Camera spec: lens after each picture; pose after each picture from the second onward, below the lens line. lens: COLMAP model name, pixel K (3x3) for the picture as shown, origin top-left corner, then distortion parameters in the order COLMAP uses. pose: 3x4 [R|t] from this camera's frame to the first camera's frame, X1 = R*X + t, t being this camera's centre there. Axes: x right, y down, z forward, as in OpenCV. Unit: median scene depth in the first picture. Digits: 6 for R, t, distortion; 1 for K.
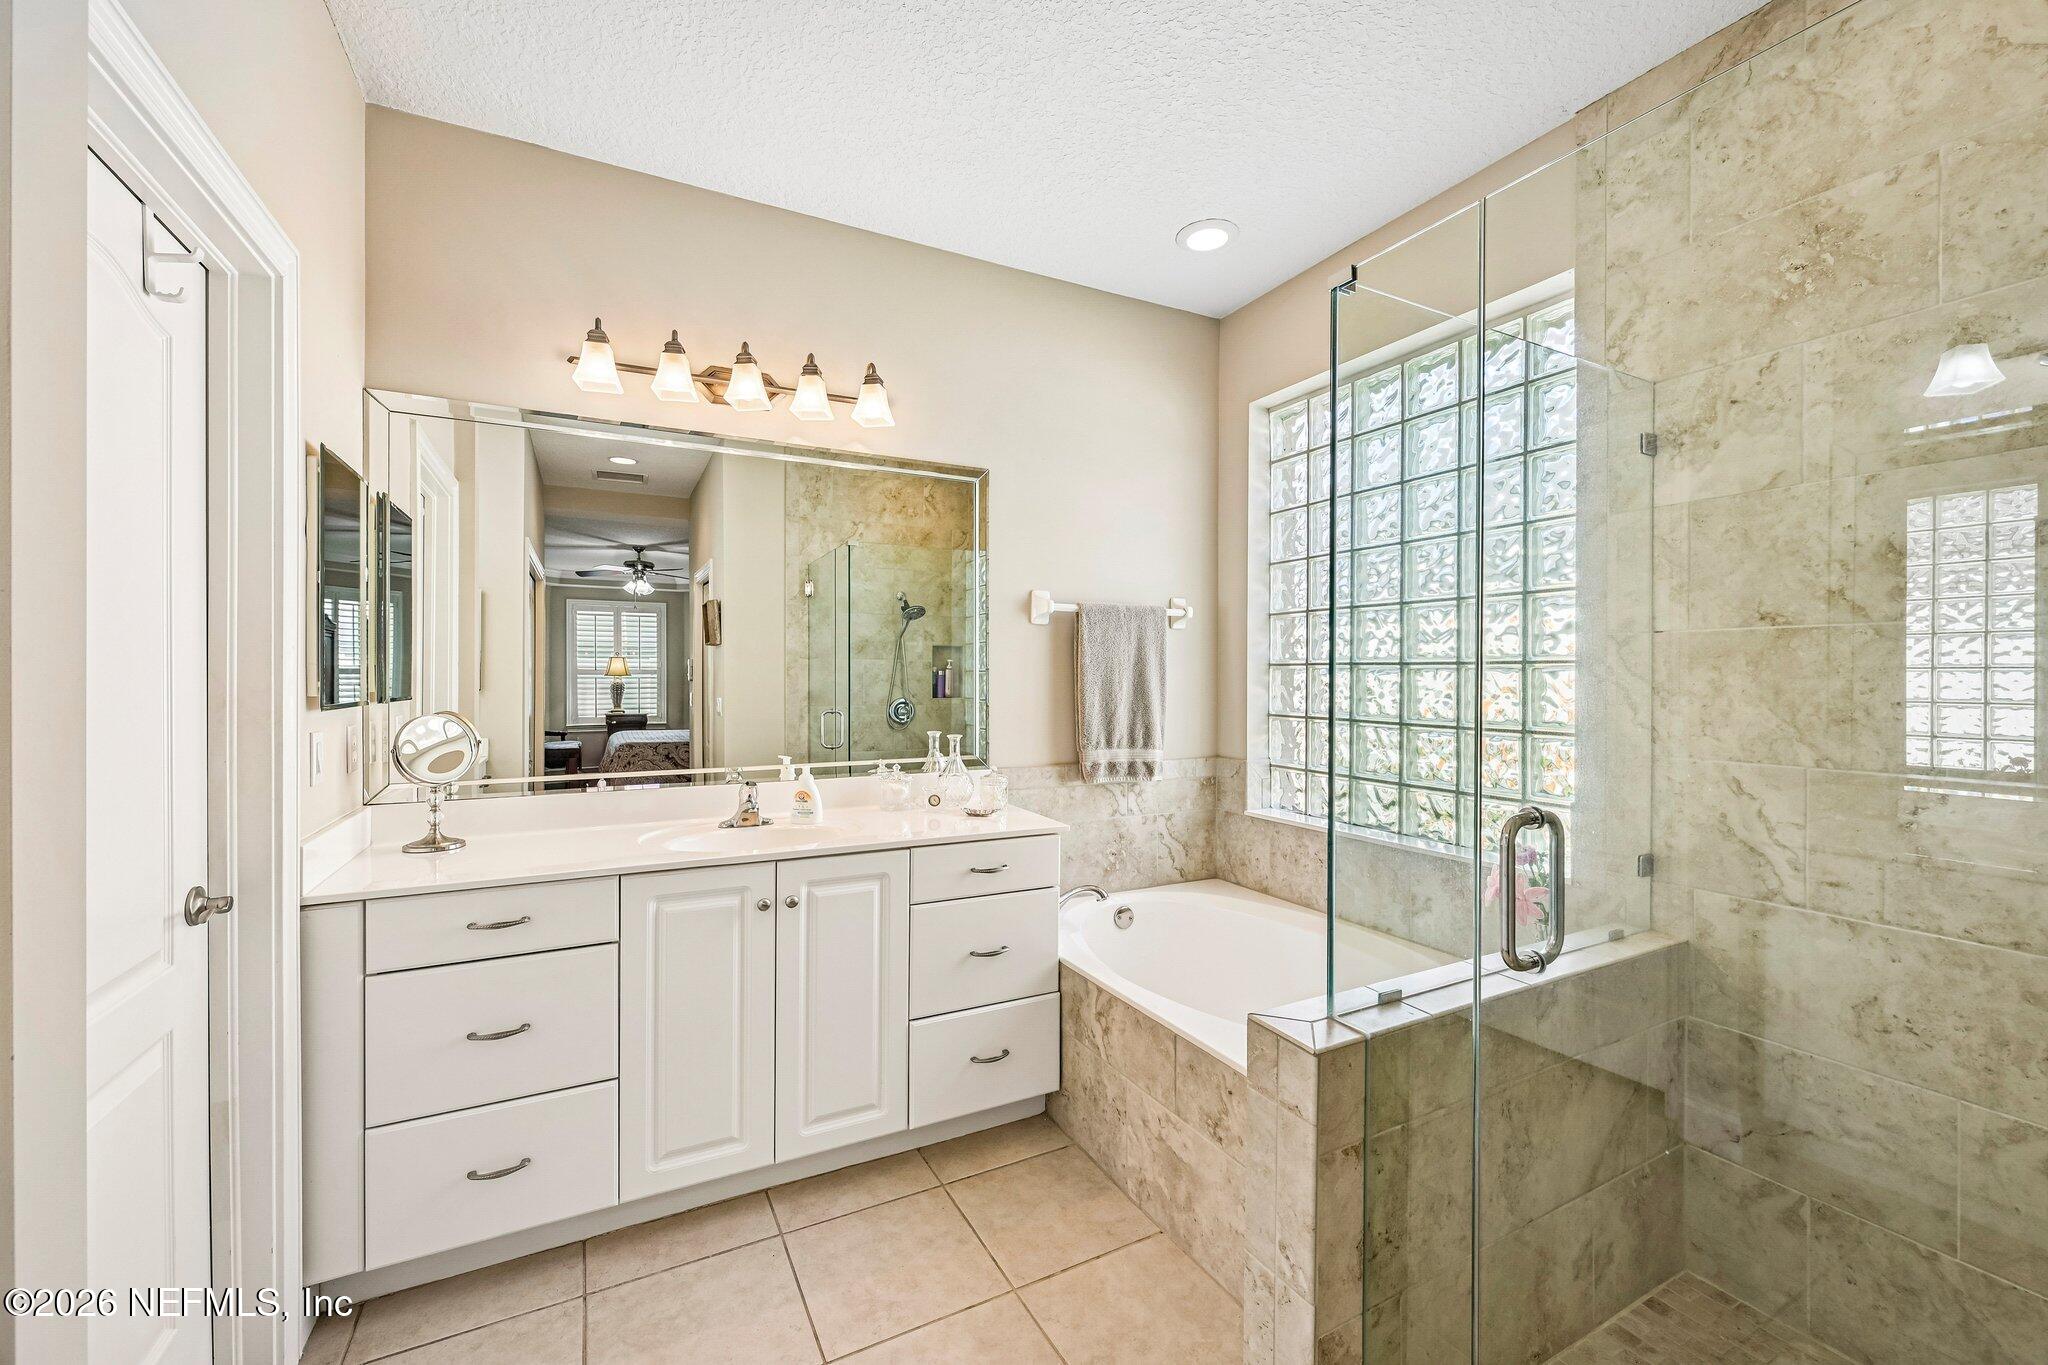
lens RADIAL K [[798.4, 0, 1024.0], [0, 798.4, 682.5], [0, 0, 1]] dist [0.000846, -0.000530]
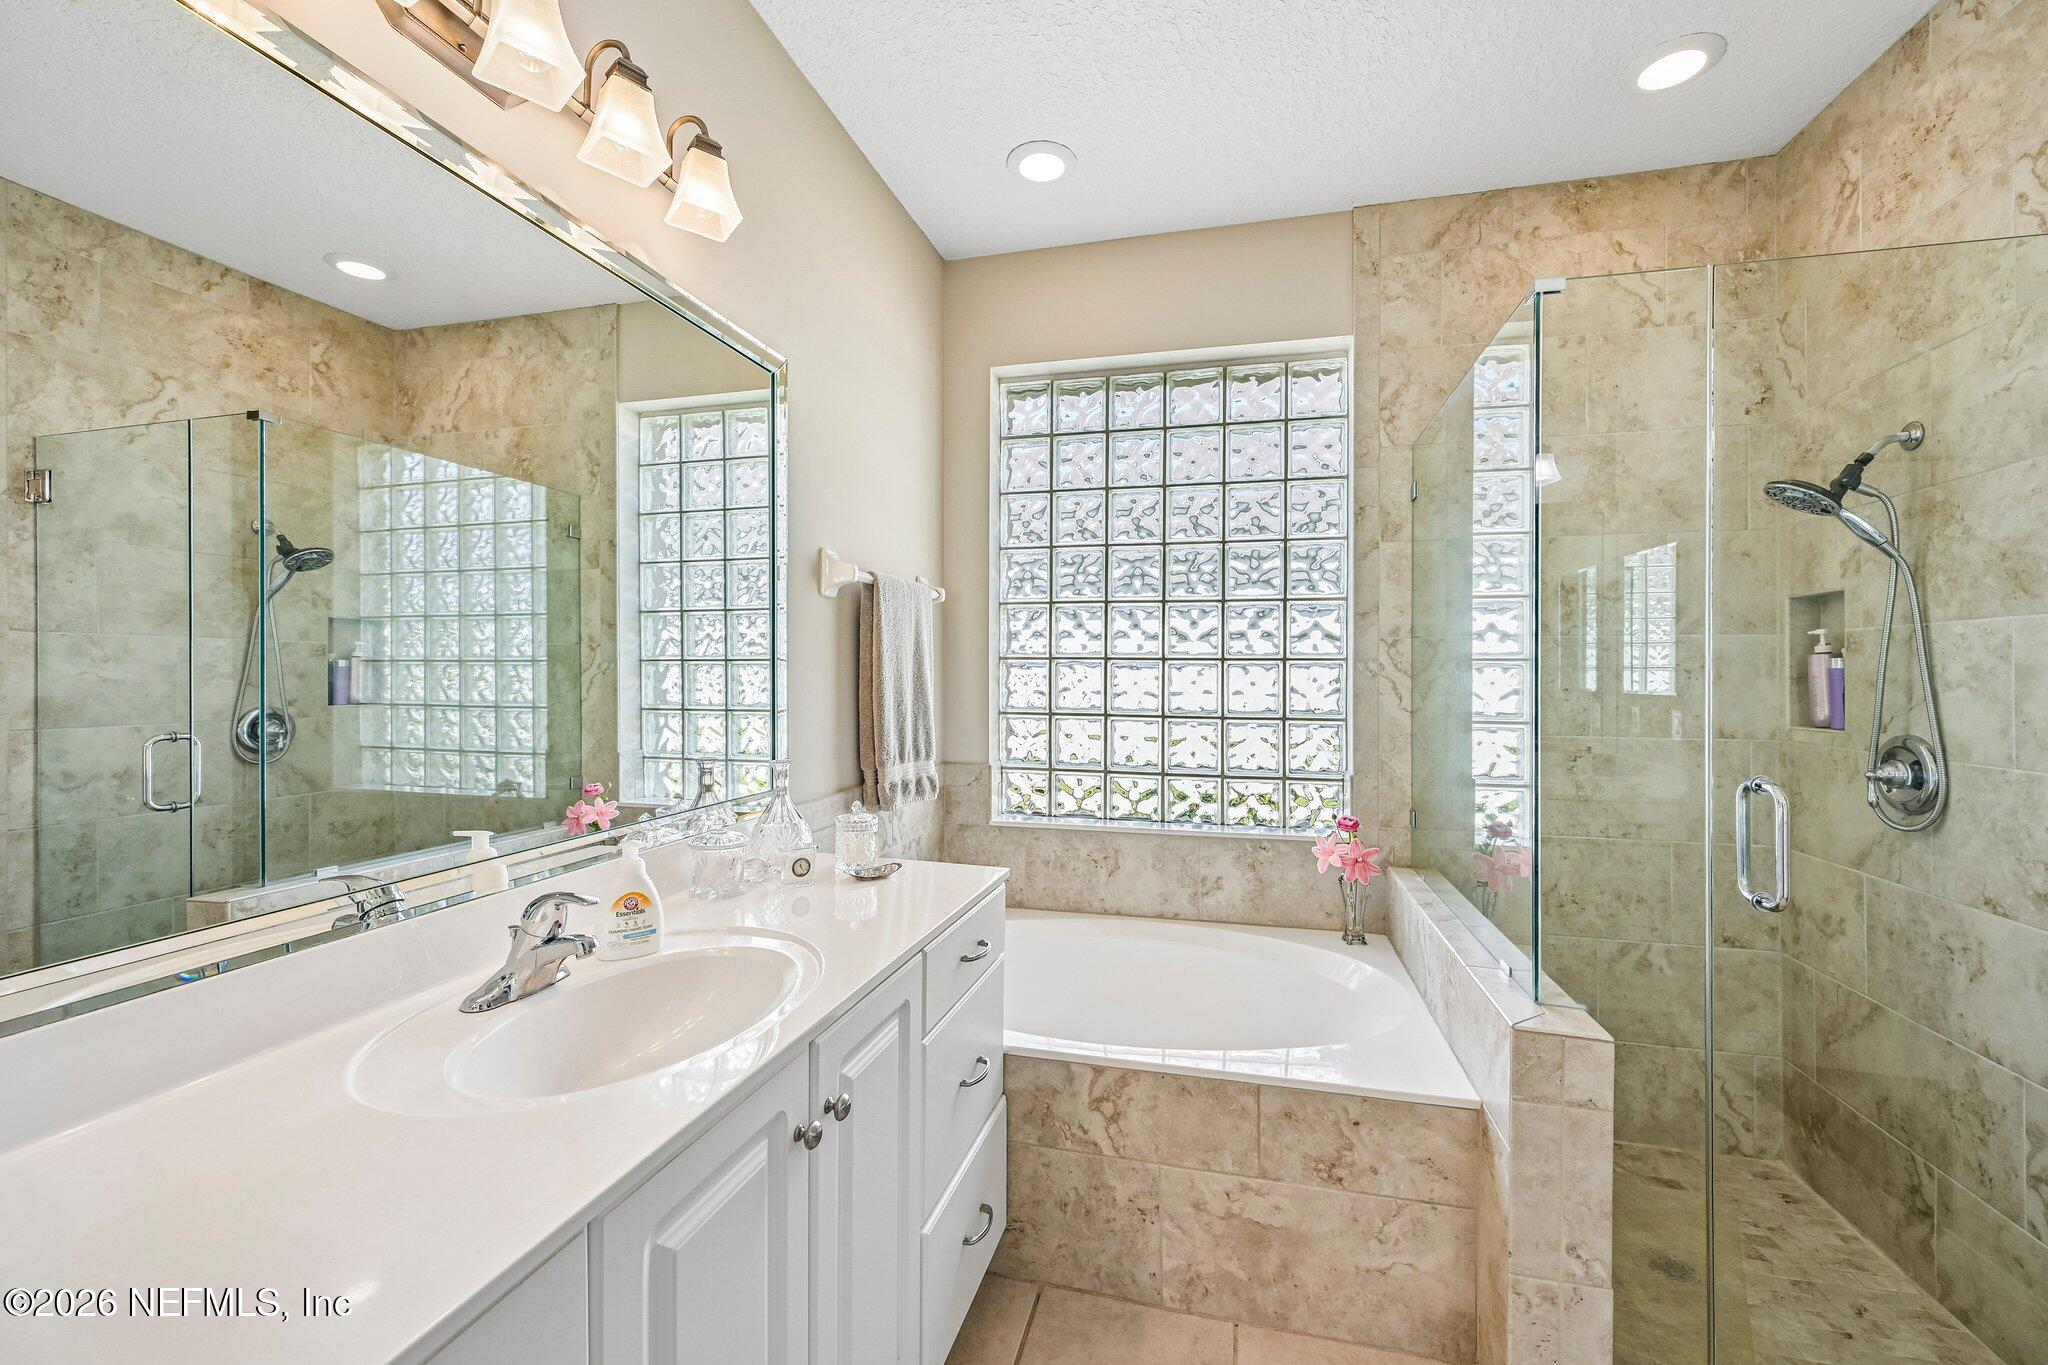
lens RADIAL K [[819.4, 0, 1038.0], [0, 819.4, 676.4], [0, 0, 1]] dist [0.006543, -0.000143]
pose [[0.670399, -0.002635, 0.741996, -0.577457], [0.003238, 0.999995, 0.000626, -0.002330], [-0.741993, 0.001982, 0.670404, 0.534123]]
